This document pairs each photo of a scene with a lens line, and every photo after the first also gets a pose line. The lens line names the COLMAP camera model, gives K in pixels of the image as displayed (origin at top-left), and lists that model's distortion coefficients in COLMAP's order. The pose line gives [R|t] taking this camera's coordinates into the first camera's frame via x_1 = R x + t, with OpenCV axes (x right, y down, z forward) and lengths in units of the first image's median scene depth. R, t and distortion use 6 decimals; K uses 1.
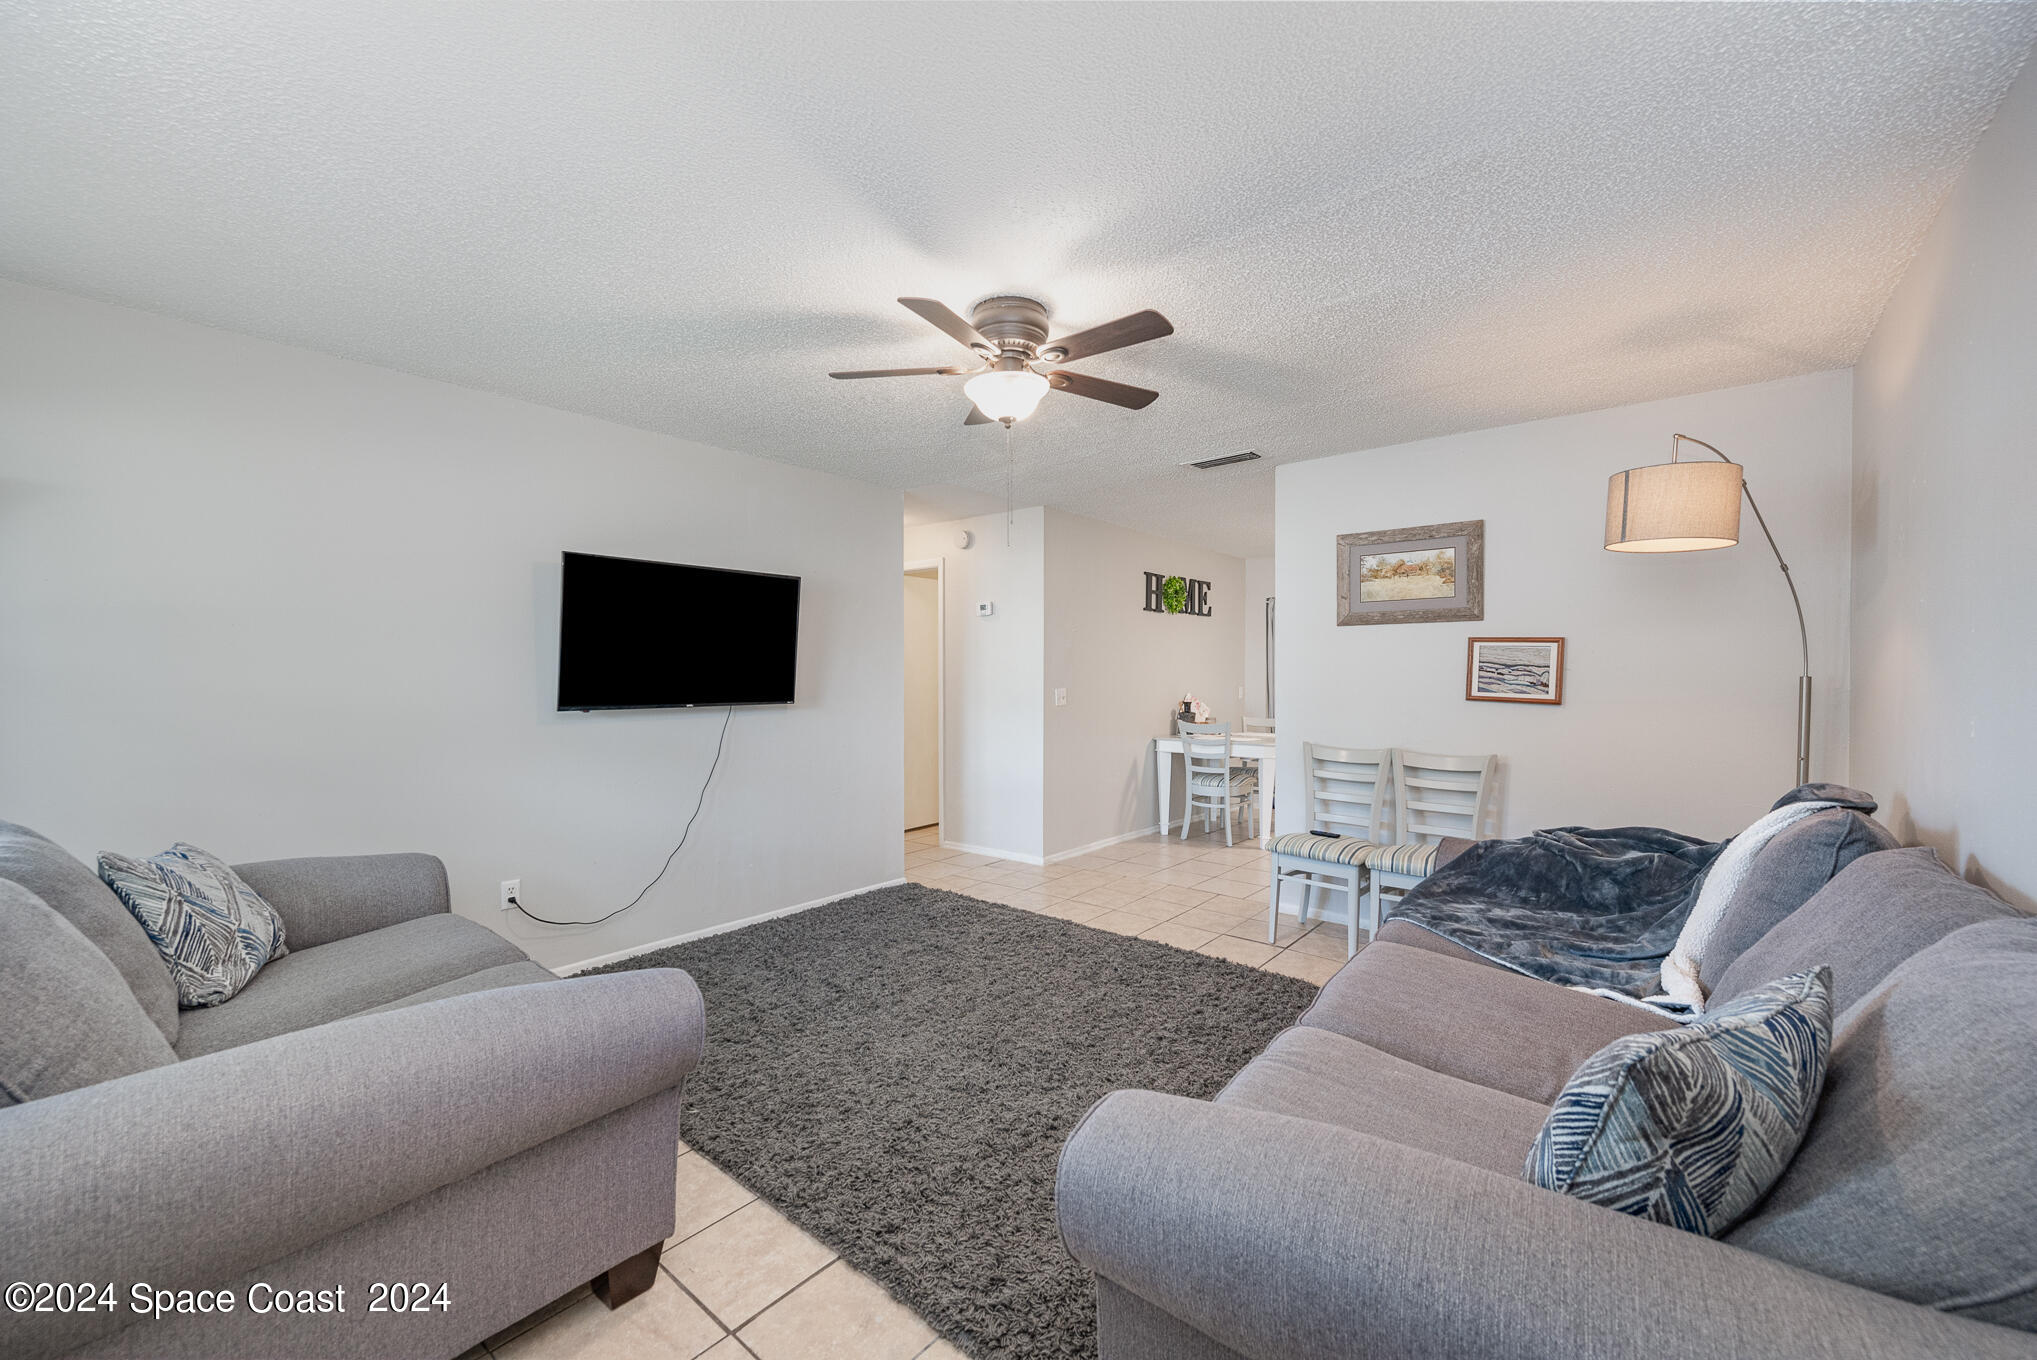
lens RADIAL K [[810.7, 0, 1016.4], [0, 810.7, 674.1], [0, 0, 1]] dist [0.000375, -0.000014]
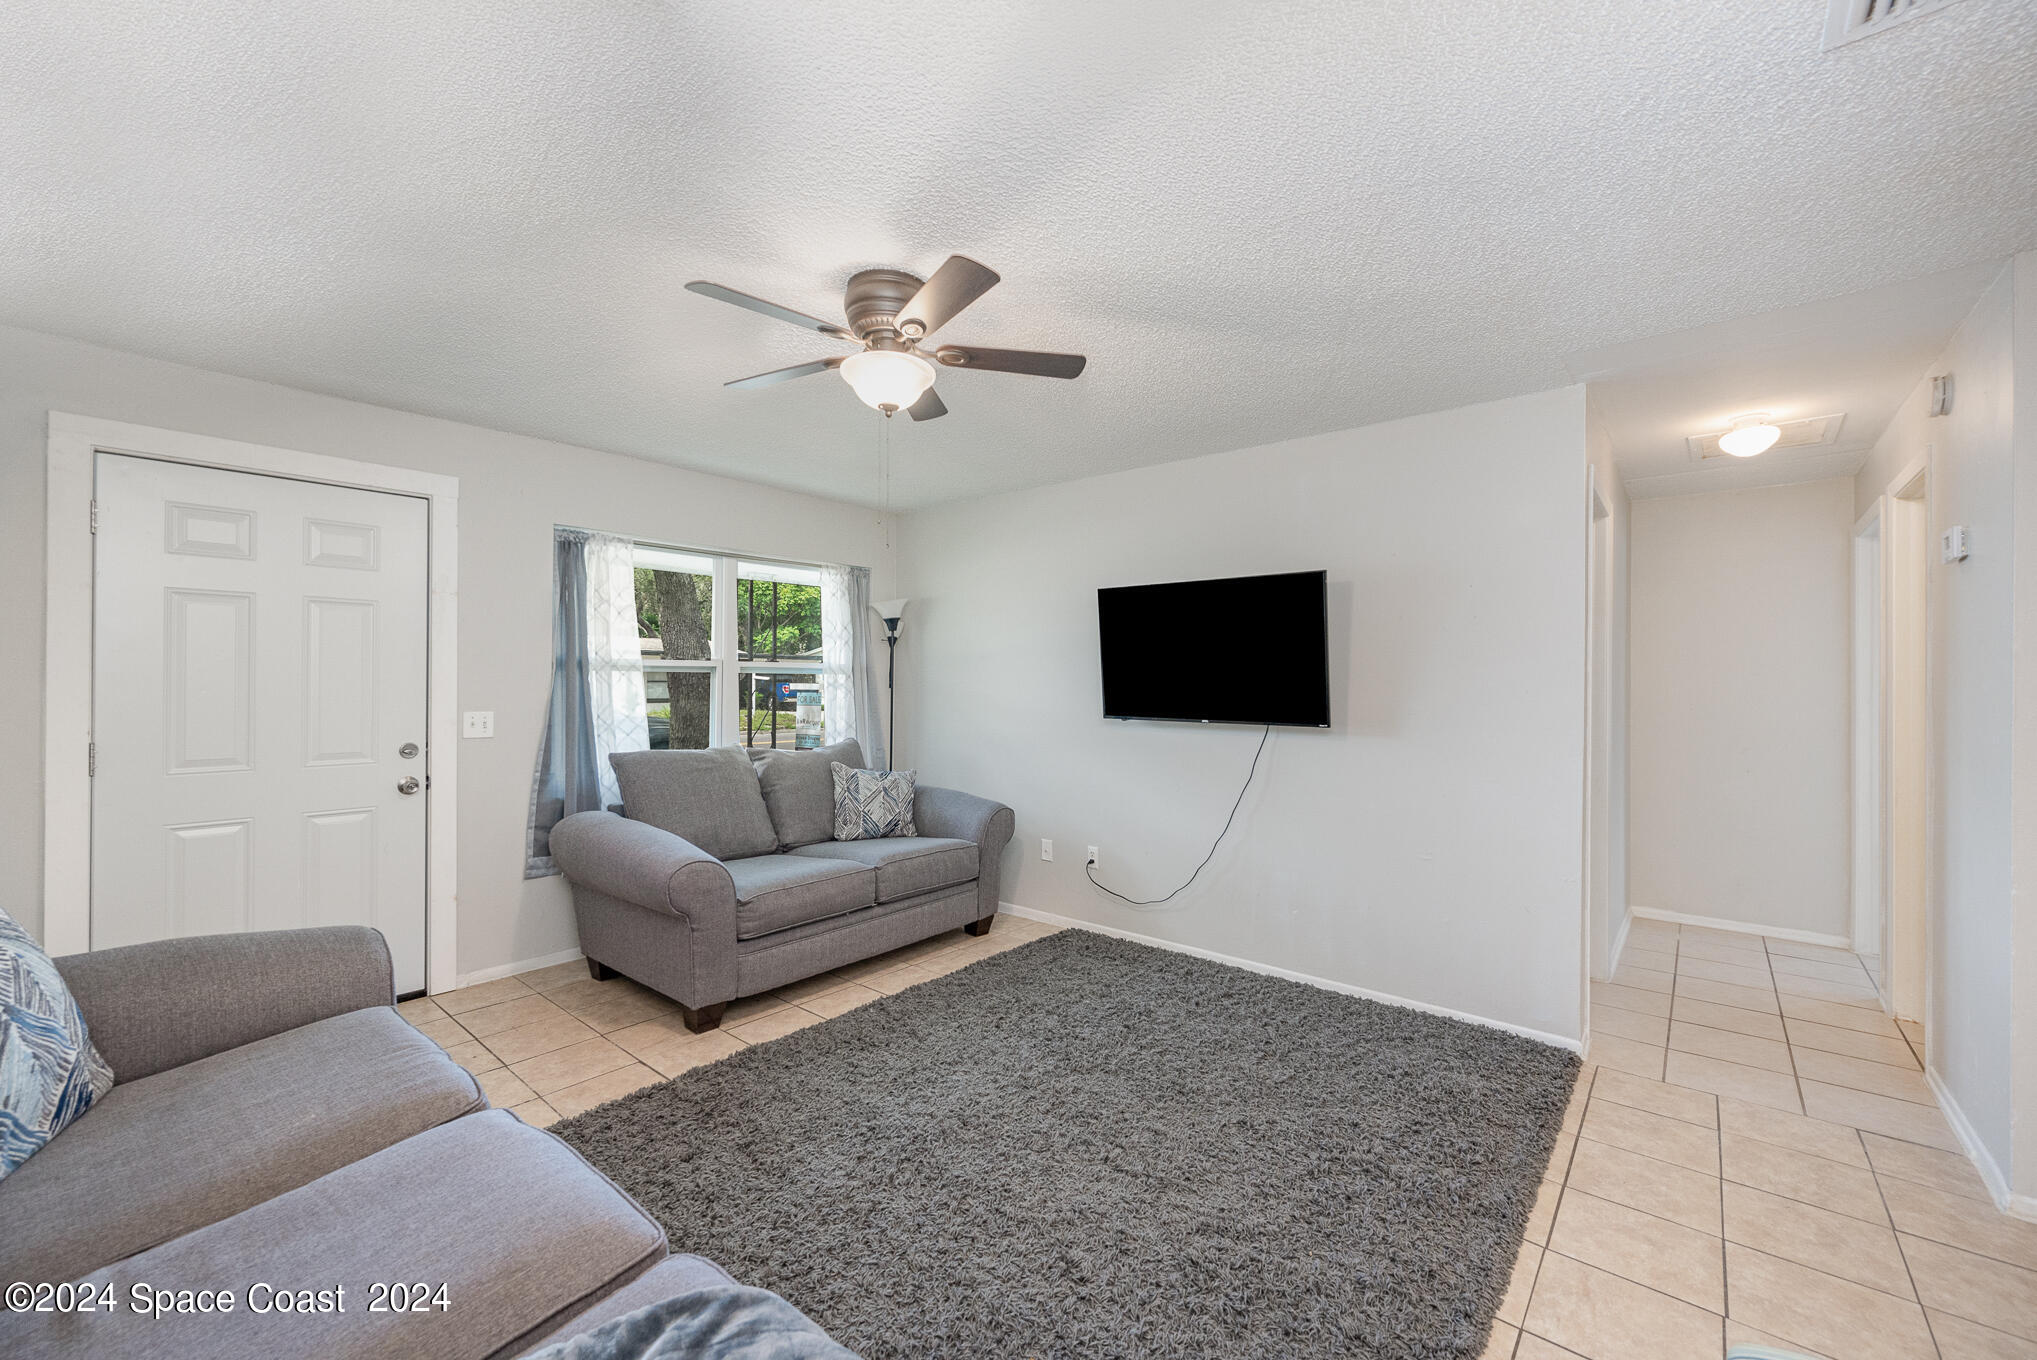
lens RADIAL K [[810.7, 0, 1016.4], [0, 810.7, 684.6], [0, 0, 1]] dist [0.000375, -0.000014]
pose [[-0.018129, -0.004711, -0.999825, 0.664537], [-0.014747, 0.999881, -0.004444, 0.002335], [0.999727, 0.014664, -0.018197, 0.874799]]
